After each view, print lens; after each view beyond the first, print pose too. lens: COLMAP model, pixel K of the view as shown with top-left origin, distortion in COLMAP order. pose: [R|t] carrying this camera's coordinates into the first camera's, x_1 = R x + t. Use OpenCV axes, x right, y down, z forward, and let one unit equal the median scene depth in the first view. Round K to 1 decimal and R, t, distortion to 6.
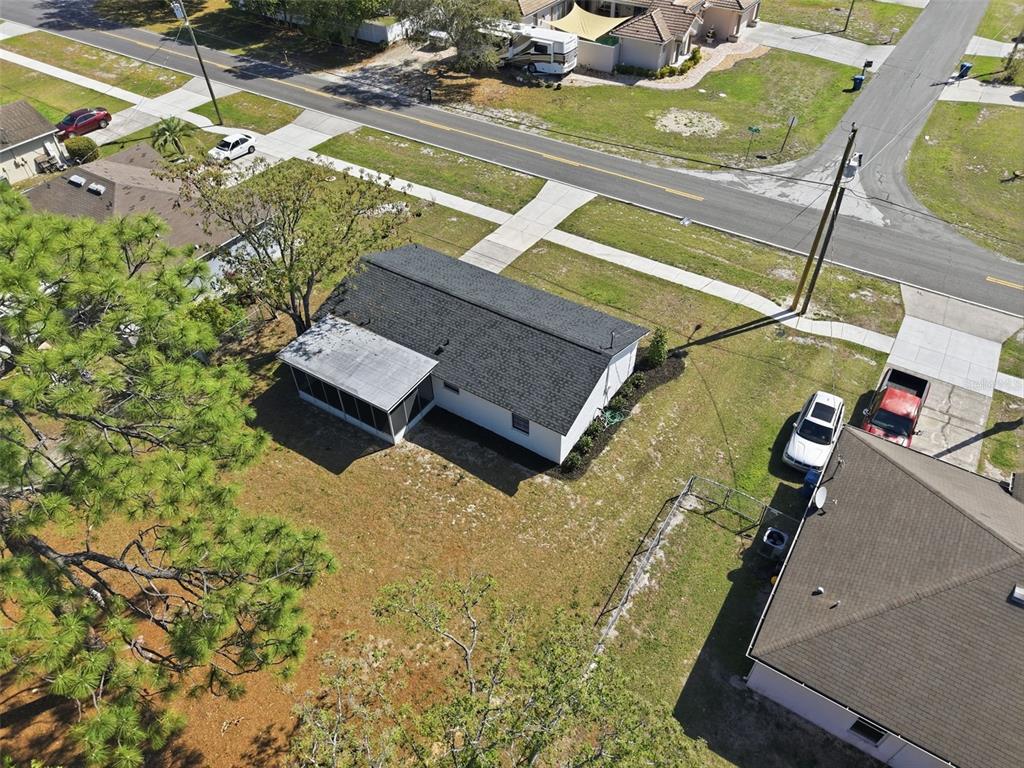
lens RADIAL K [[691.6, 0, 512.8], [0, 691.6, 385.7], [0, 0, 1]] dist [0.018514, -0.011606]
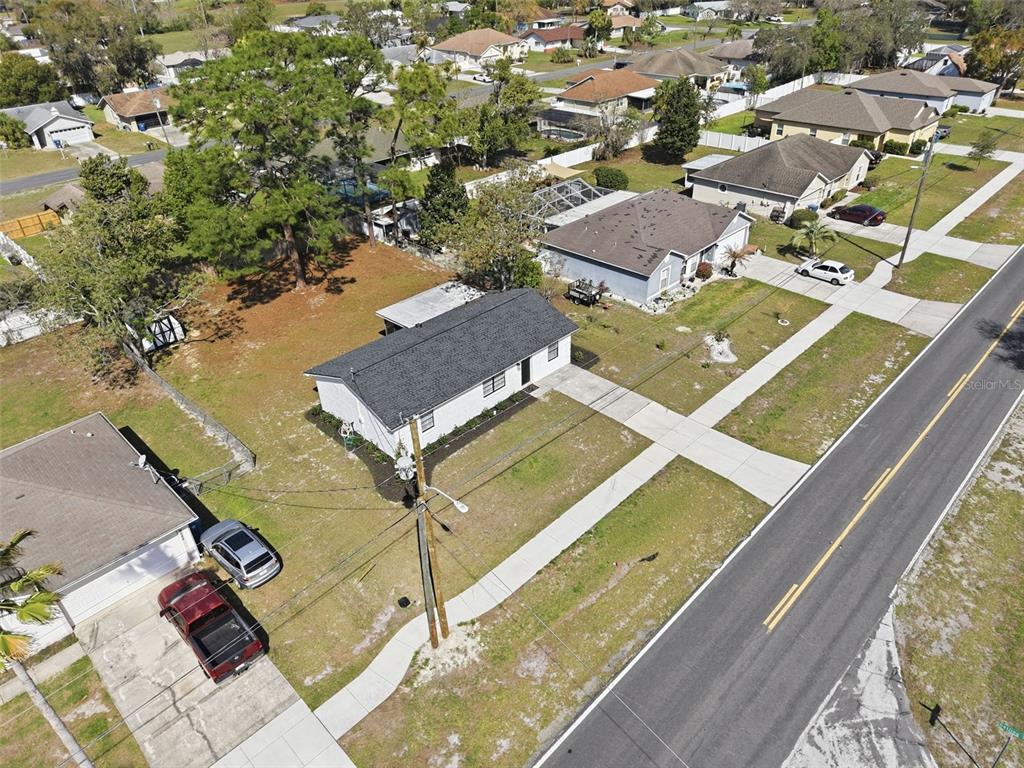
lens RADIAL K [[691.6, 0, 513.6], [0, 691.6, 380.5], [0, 0, 1]] dist [0.018514, -0.011606]
pose [[-0.198101, 0.540902, -0.817423, 0.702996], [-0.652732, 0.549340, 0.521696, -0.566013], [0.731230, 0.636906, 0.244239, 0.608244]]
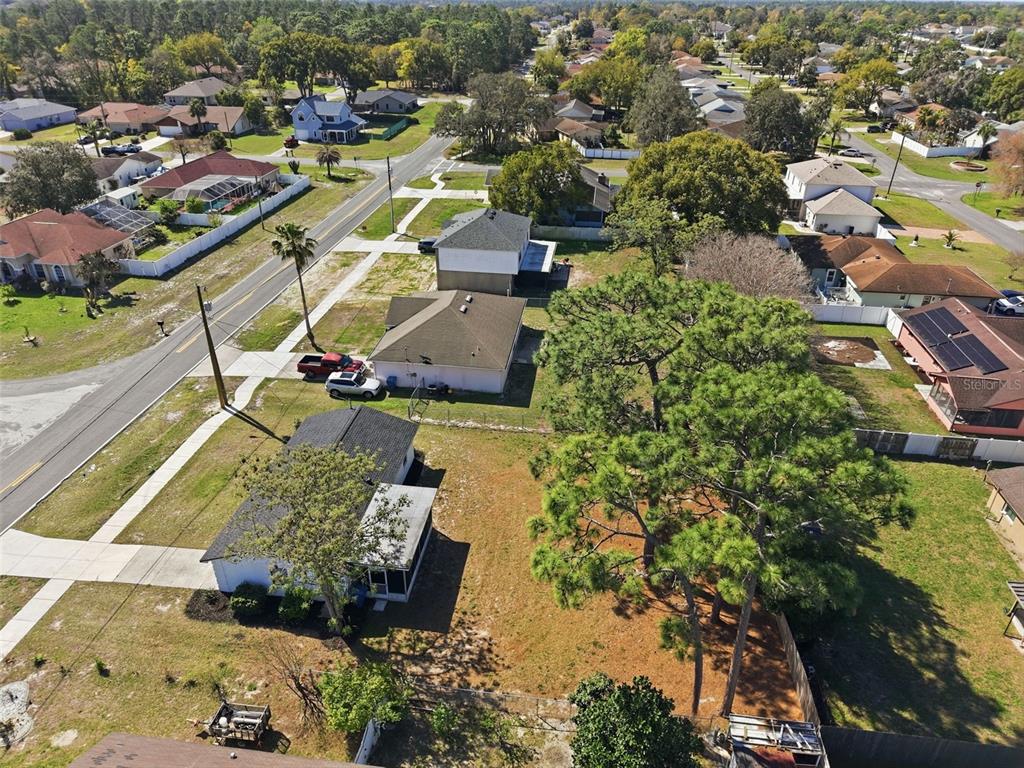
lens RADIAL K [[691.6, 0, 516.6], [0, 691.6, 390.2], [0, 0, 1]] dist [0.018514, -0.011606]
pose [[-0.432715, -0.439200, 0.787313, -0.824589], [0.623027, 0.485527, 0.613271, -0.535084], [-0.651610, 0.755888, 0.063539, 0.416763]]
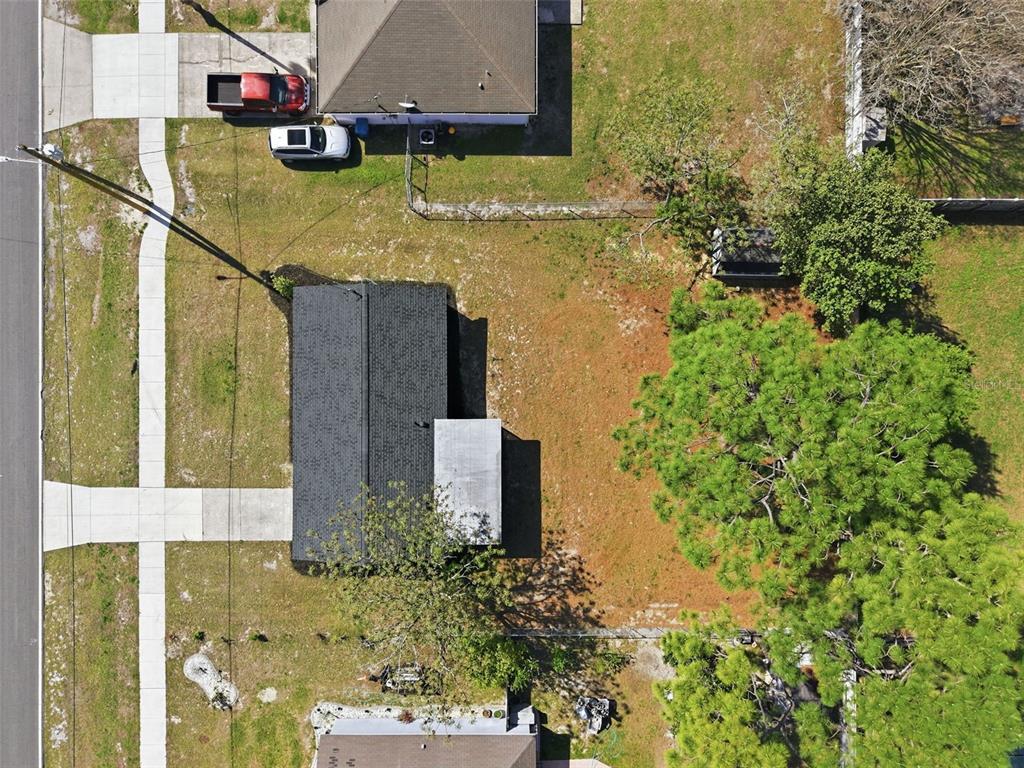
lens RADIAL K [[691.6, 0, 509.7], [0, 691.6, 384.8], [0, 0, 1]] dist [0.018514, -0.011606]
pose [[-0.543470, -0.839387, 0.008420, -0.093628], [0.585883, -0.372115, 0.719911, -0.534904], [-0.601151, 0.396183, 0.694015, 0.059891]]
